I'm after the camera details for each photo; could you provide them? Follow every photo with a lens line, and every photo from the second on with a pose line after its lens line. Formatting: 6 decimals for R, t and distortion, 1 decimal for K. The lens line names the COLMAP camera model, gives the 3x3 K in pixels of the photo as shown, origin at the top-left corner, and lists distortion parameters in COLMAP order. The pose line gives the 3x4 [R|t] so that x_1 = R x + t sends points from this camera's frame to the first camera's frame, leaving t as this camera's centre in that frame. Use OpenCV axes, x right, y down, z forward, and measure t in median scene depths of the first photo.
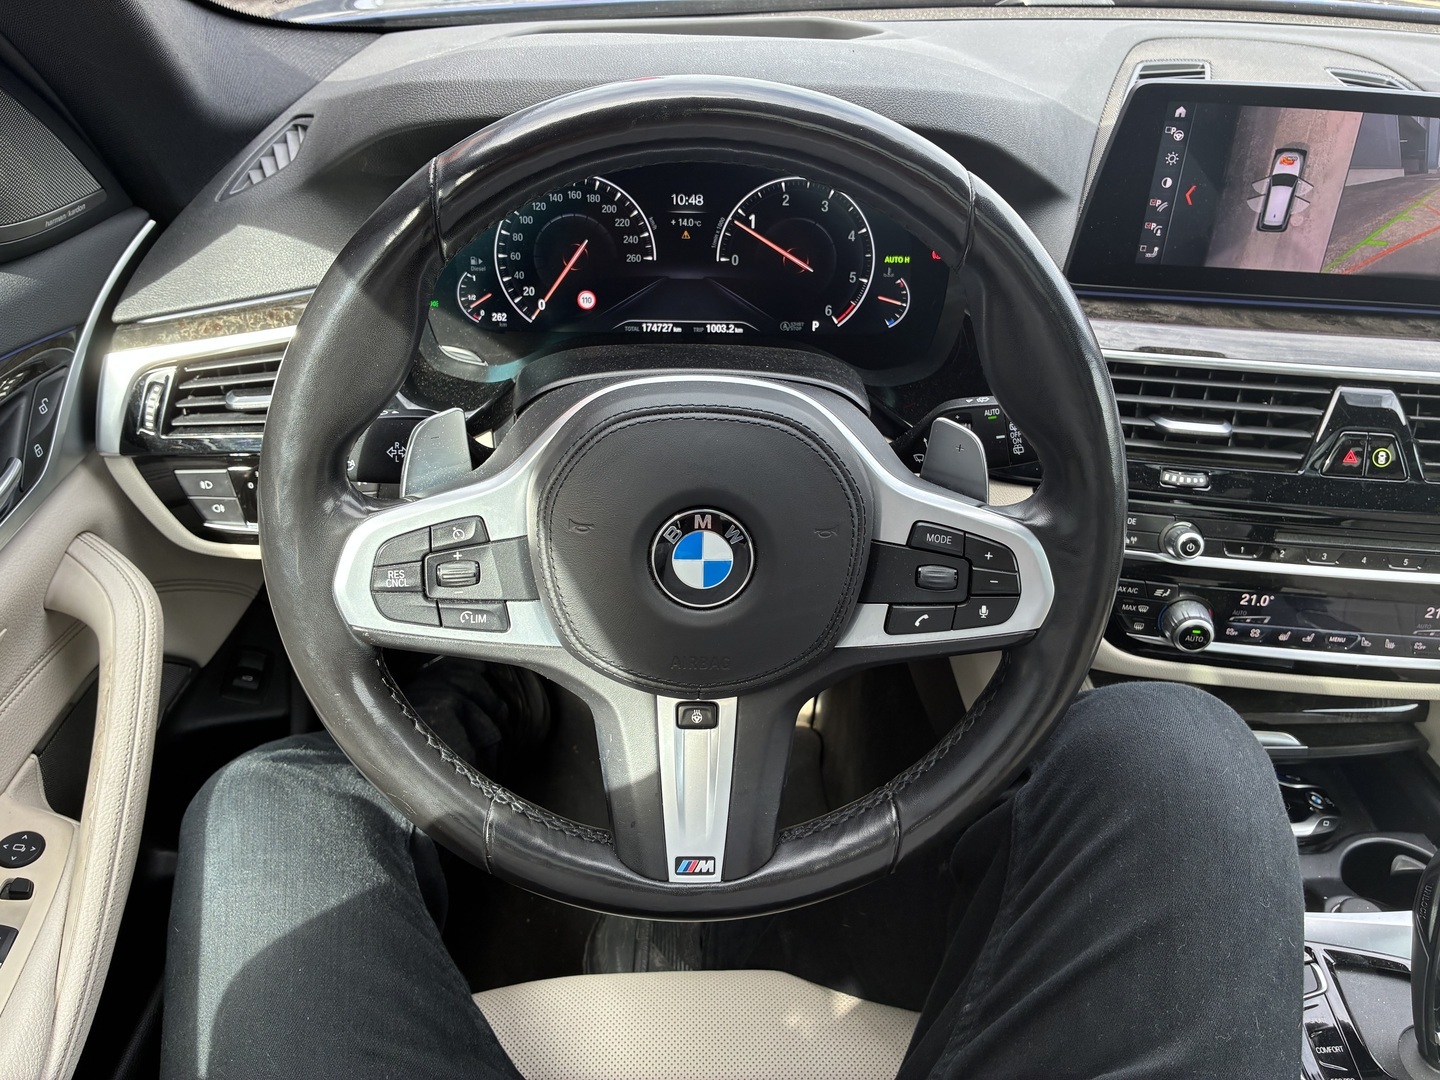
lens RADIAL K [[1102.8, 0, 715.7], [0, 1102.8, 530.7], [0, 0, 1]] dist [0.044419, -0.068187]
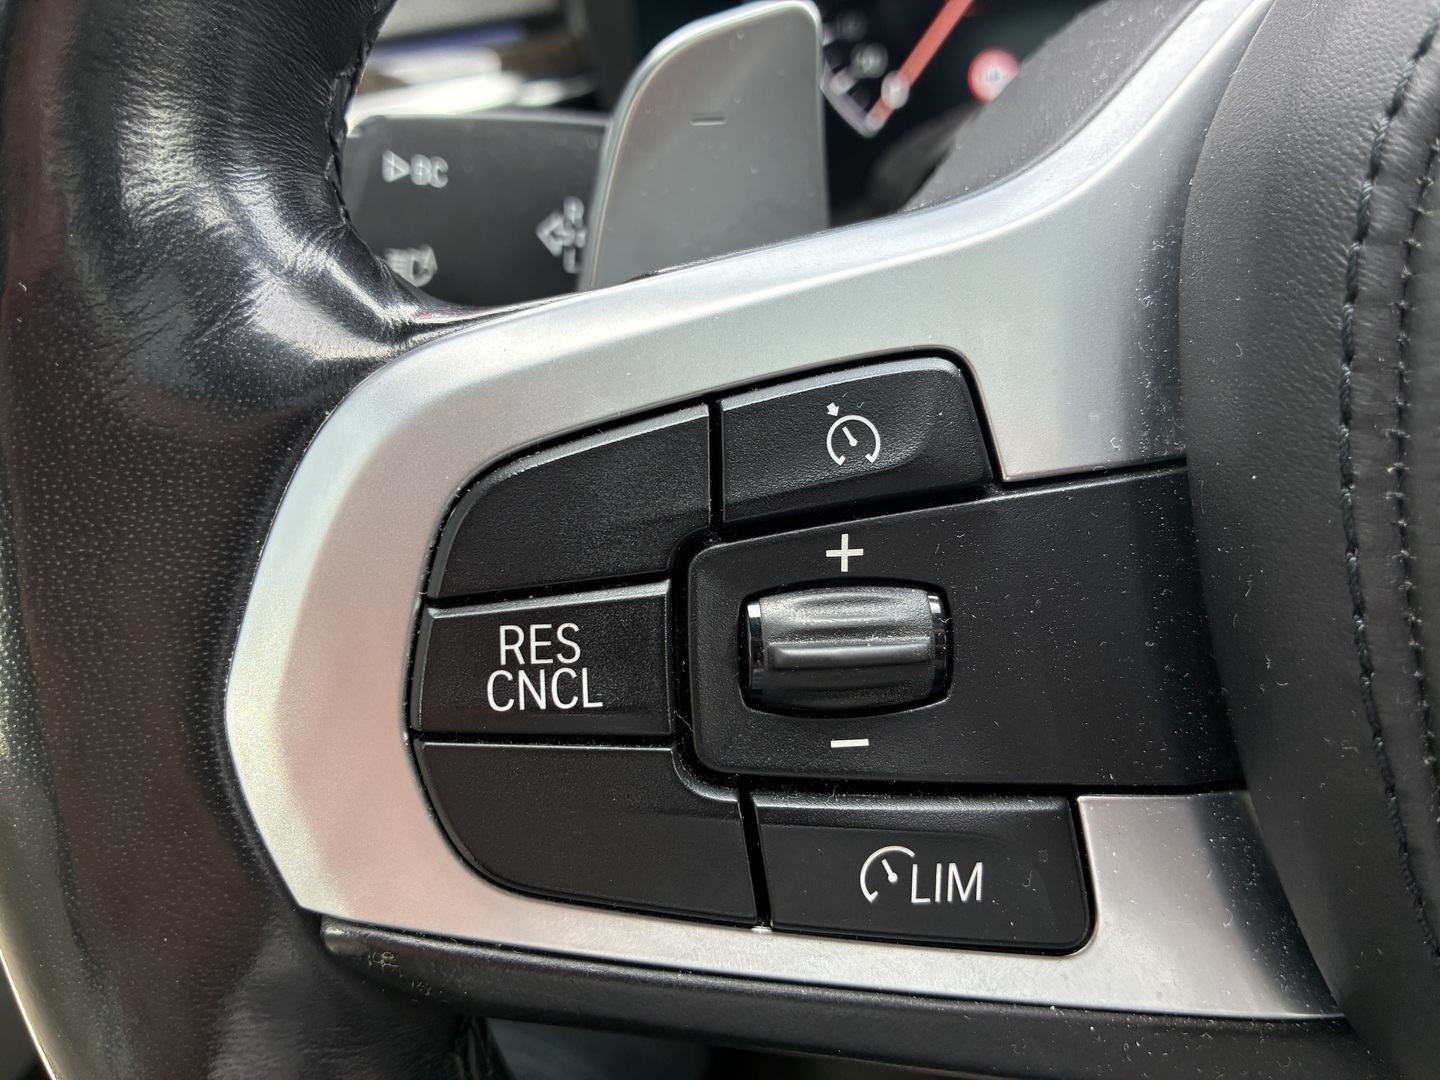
lens RADIAL K [[1102.8, 0, 720.1], [0, 1102.8, 538.8], [0, 0, 1]] dist [0.044419, -0.068187]
pose [[0.977583, 0.007009, -0.210431, -0.126578], [-0.007770, 0.999966, -0.002789, 0.012372], [0.210405, 0.004362, 0.977605, 0.475405]]
